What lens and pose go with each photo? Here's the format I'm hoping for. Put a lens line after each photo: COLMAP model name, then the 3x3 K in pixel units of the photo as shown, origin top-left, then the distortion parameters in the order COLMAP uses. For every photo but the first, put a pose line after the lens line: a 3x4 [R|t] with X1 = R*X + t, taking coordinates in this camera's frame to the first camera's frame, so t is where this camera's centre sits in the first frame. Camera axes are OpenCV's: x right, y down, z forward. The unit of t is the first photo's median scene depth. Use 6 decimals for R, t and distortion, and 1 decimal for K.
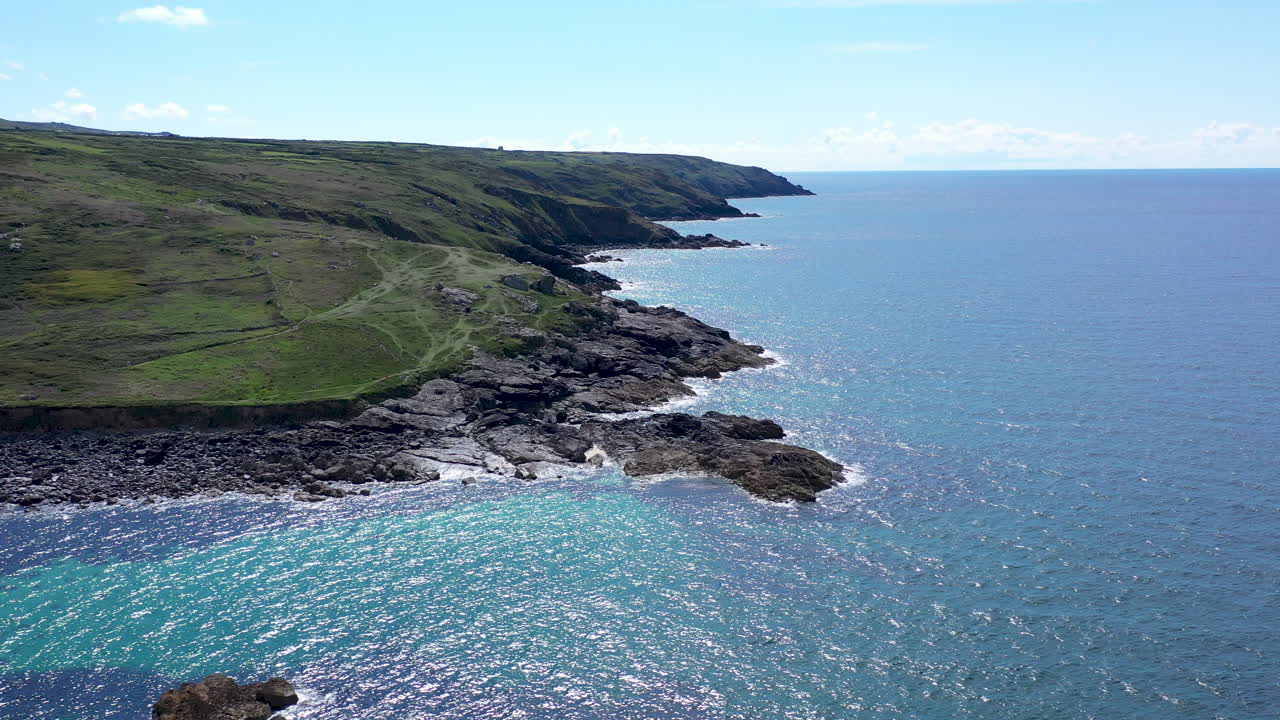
lens RADIAL K [[519.8, 0, 640.0], [0, 519.8, 360.0], [0, 0, 1]] dist [0.000799, -0.000356]
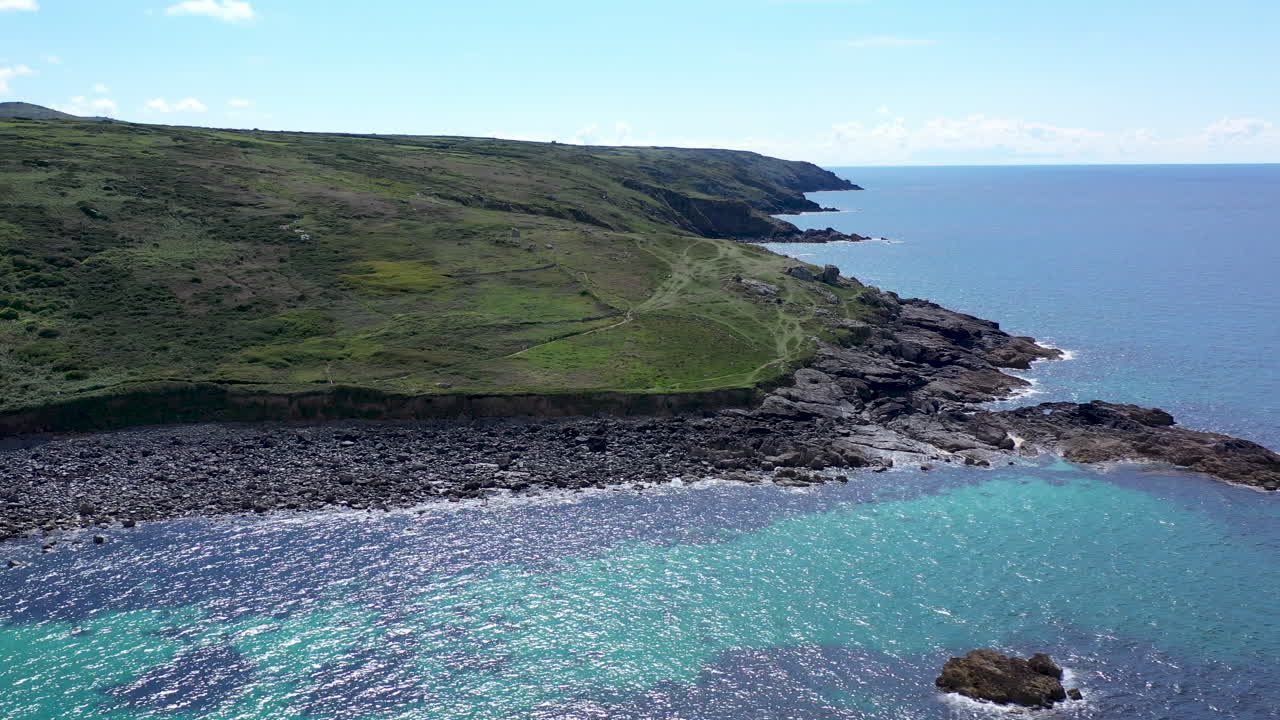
lens RADIAL K [[519.8, 0, 640.0], [0, 519.8, 360.0], [0, 0, 1]] dist [0.000799, -0.000356]
pose [[1.000000, 0.000820, -0.000203, -0.618746], [-0.000818, 0.999965, 0.008337, 0.010404], [0.000210, -0.008337, 0.999965, -0.010100]]
